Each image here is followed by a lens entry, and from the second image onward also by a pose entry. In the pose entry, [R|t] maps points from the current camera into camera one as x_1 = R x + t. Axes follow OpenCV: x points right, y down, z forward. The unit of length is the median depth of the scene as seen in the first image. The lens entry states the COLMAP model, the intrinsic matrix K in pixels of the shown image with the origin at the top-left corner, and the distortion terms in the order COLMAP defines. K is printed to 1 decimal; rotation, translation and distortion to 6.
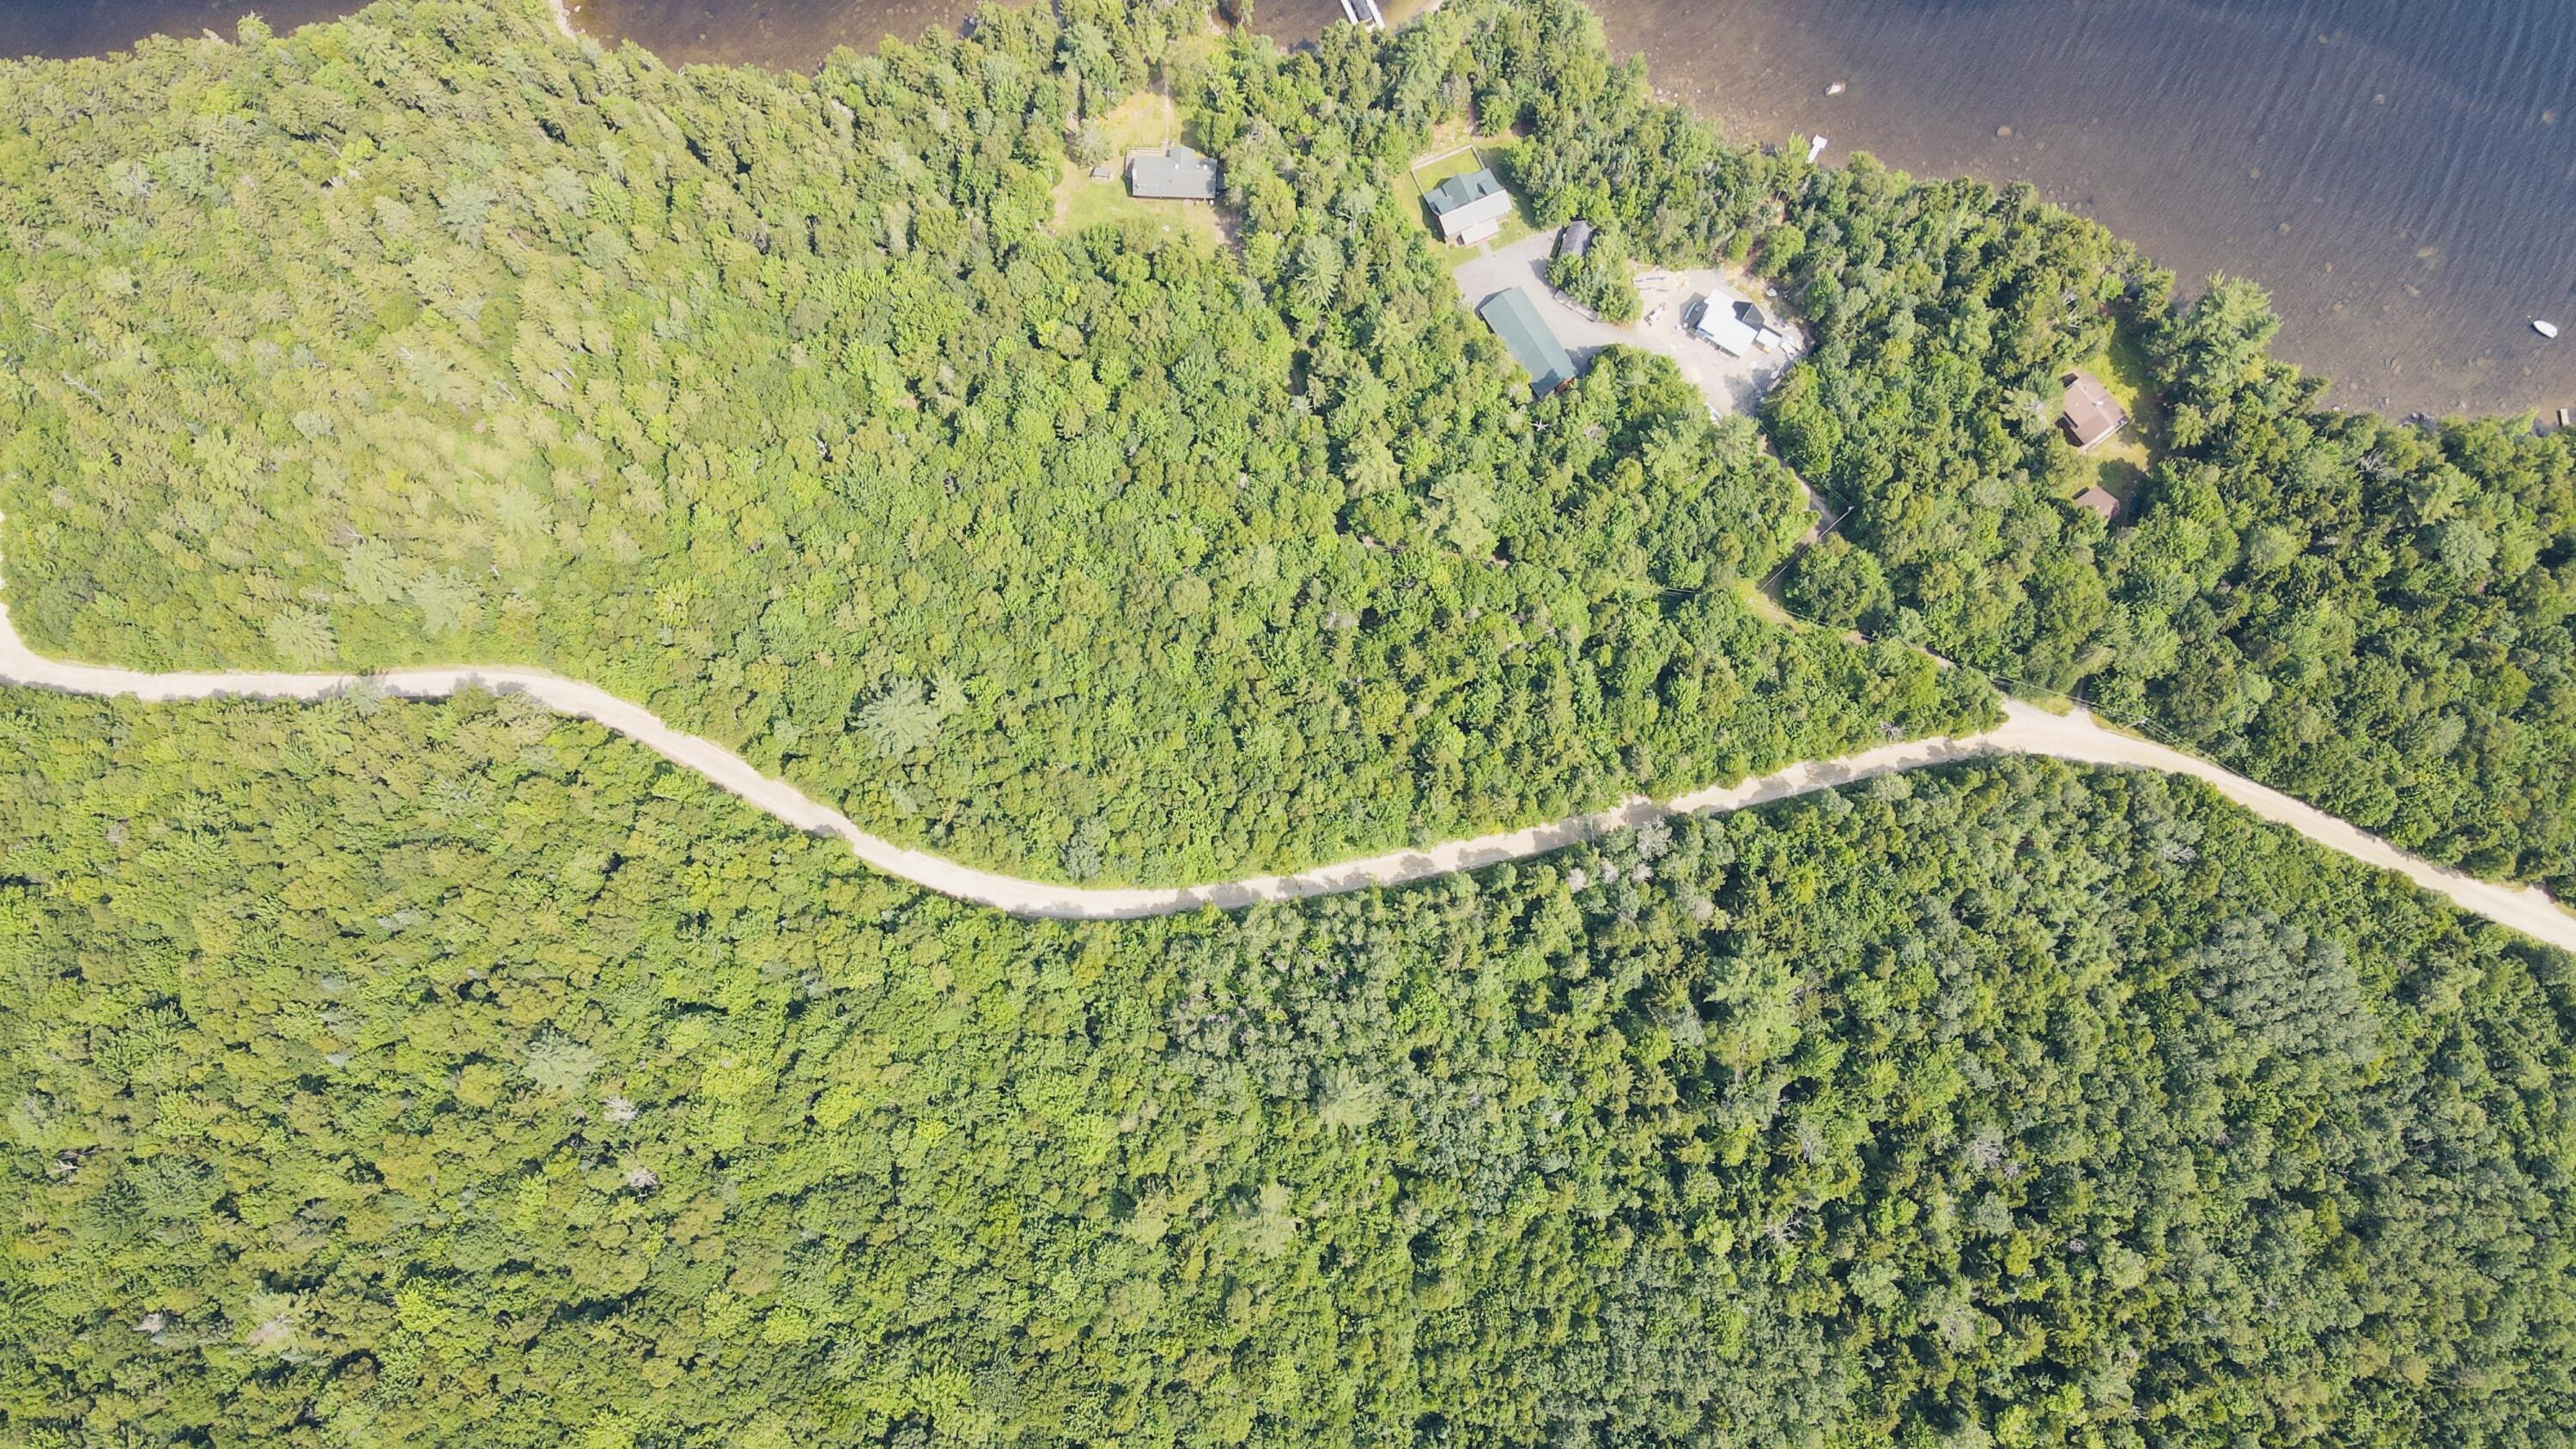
lens RADIAL K [[1894.9, 0, 1311.0], [0, 1894.9, 741.2], [0, 0, 1]] dist [0.010432, 0.016919]
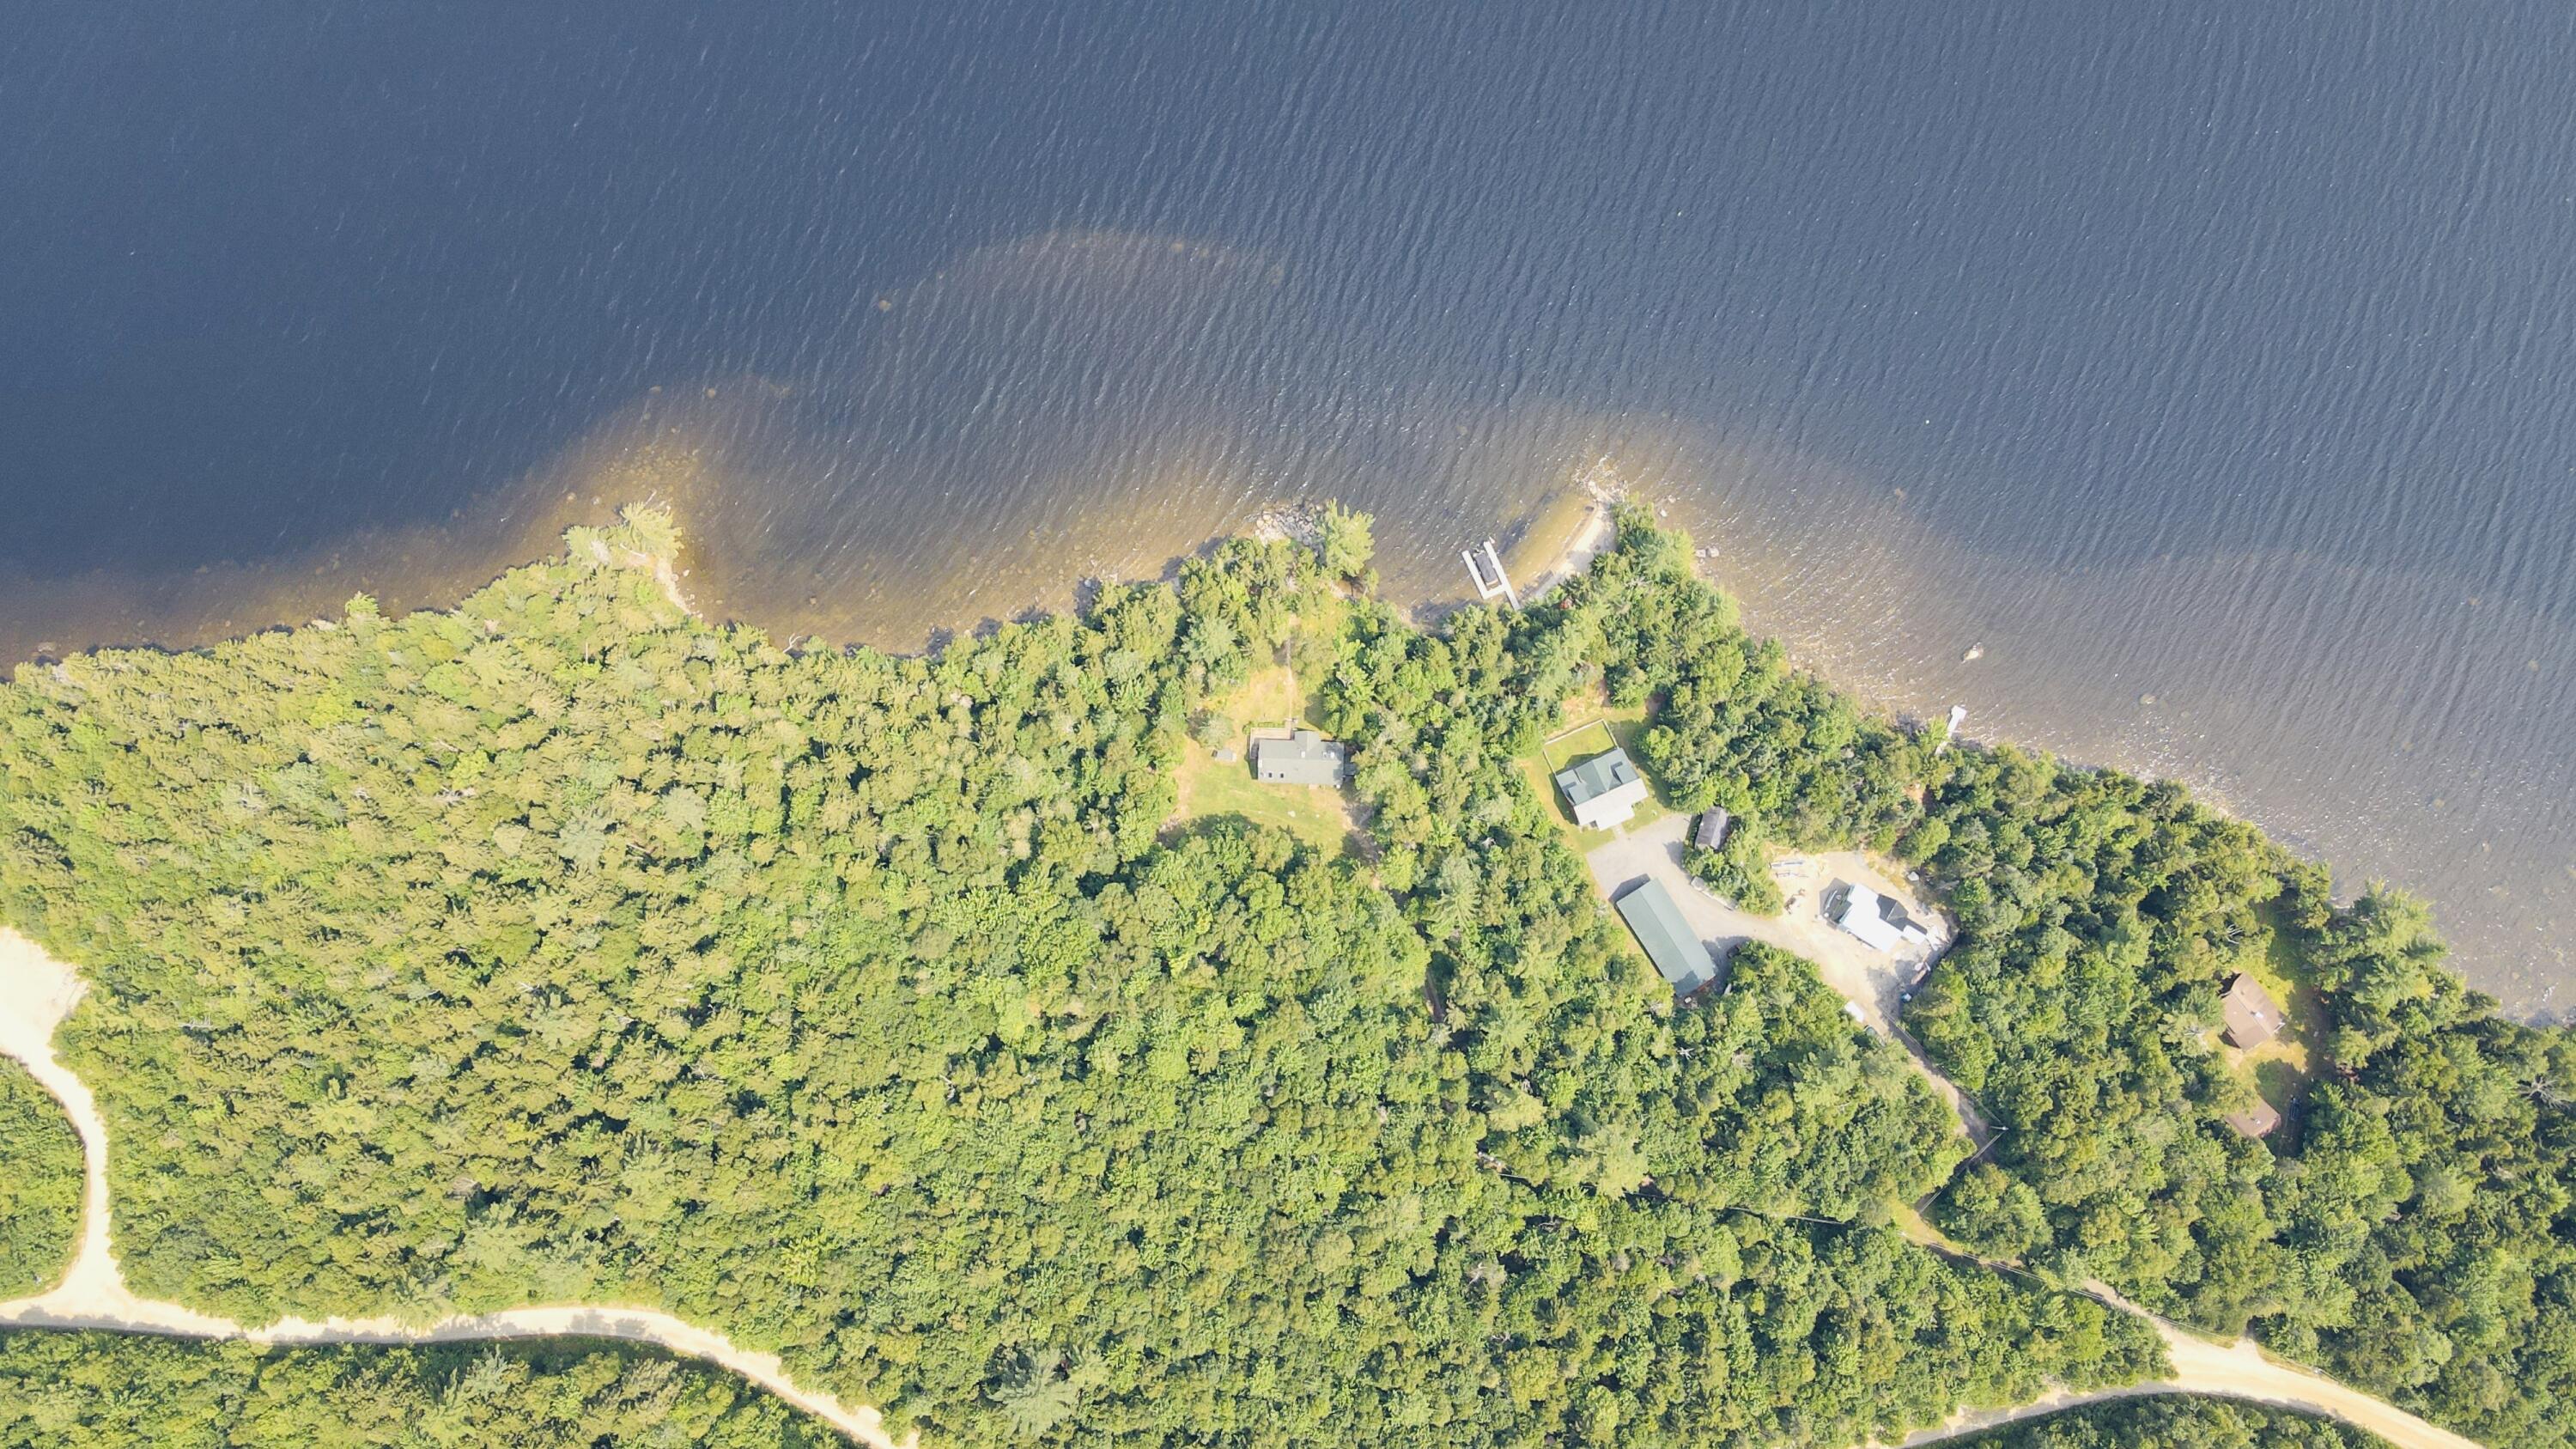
lens RADIAL K [[1894.9, 0, 1300.0], [0, 1894.9, 727.2], [0, 0, 1]] dist [0.010432, 0.016919]
pose [[0.999977, -0.006698, -0.001097, -0.074675], [0.006704, 0.999962, 0.005566, -0.337835], [0.001060, -0.005574, 0.999984, 0.026640]]
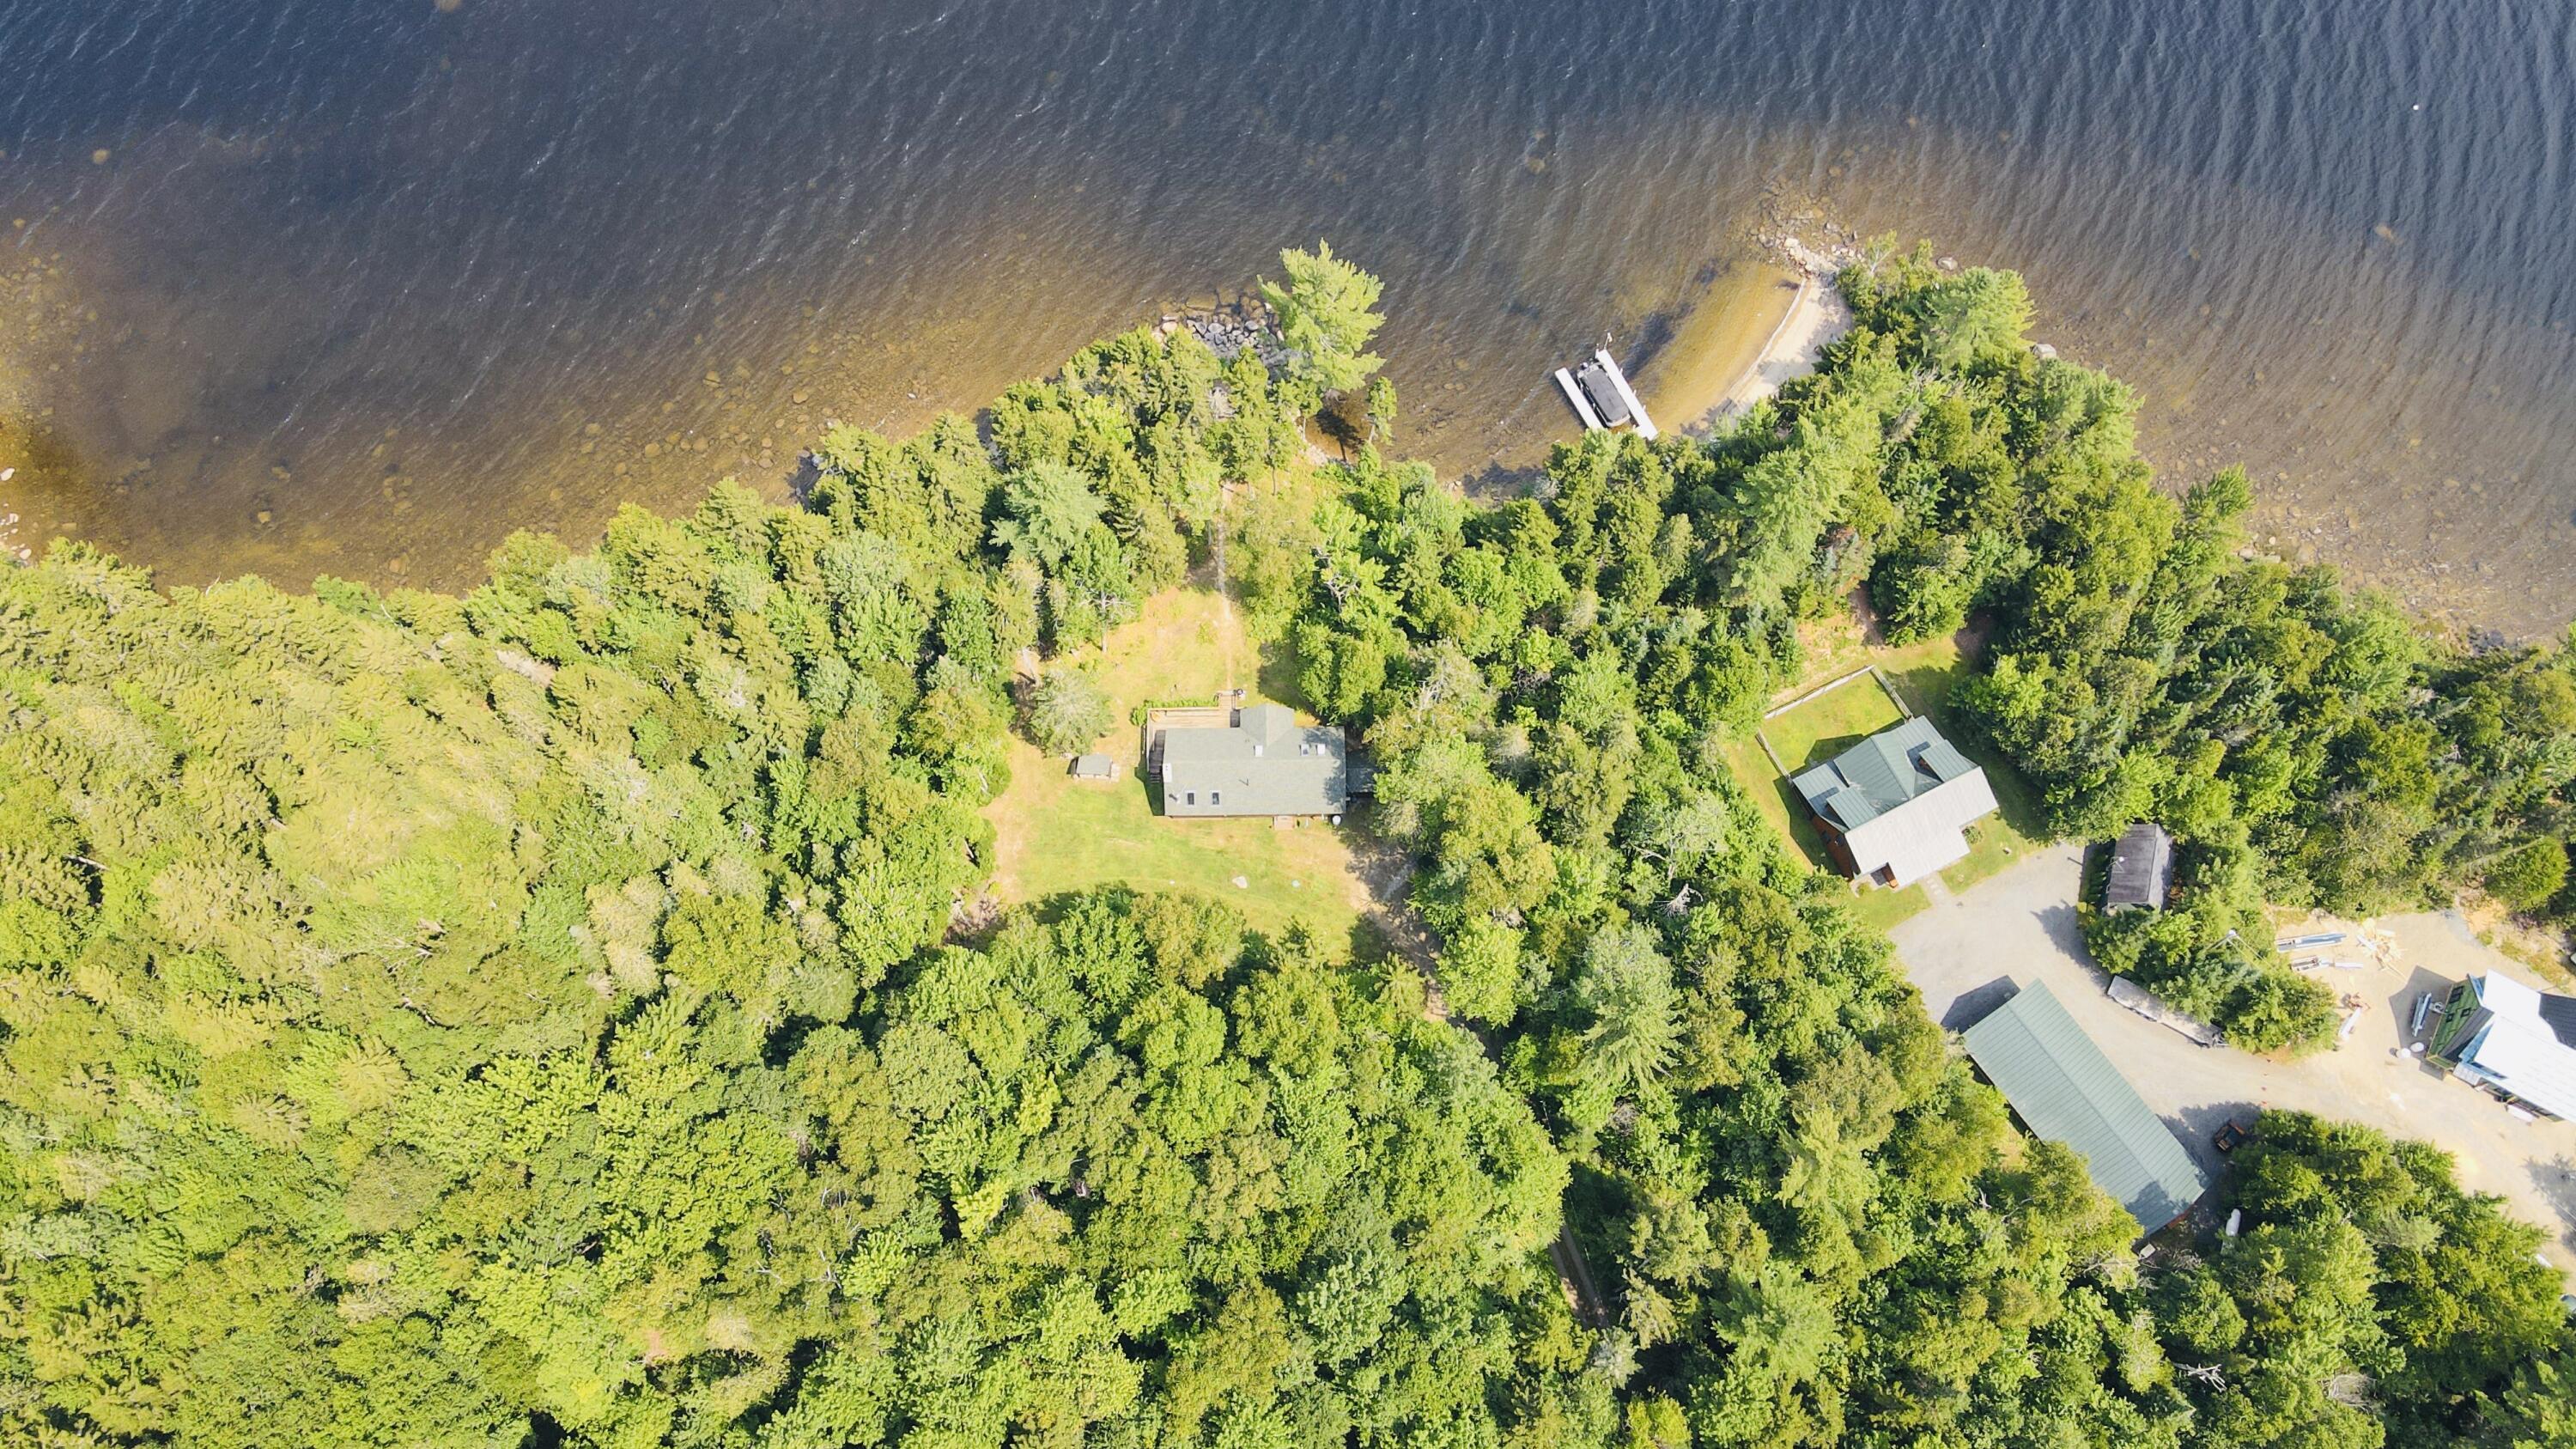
lens RADIAL K [[1894.9, 0, 1287.7], [0, 1894.9, 728.8], [0, 0, 1]] dist [0.010432, 0.016919]
pose [[0.998620, -0.049020, 0.018870, -0.075591], [0.051486, 0.984641, -0.166825, -0.242577], [-0.010402, 0.167566, 0.985806, 0.575245]]
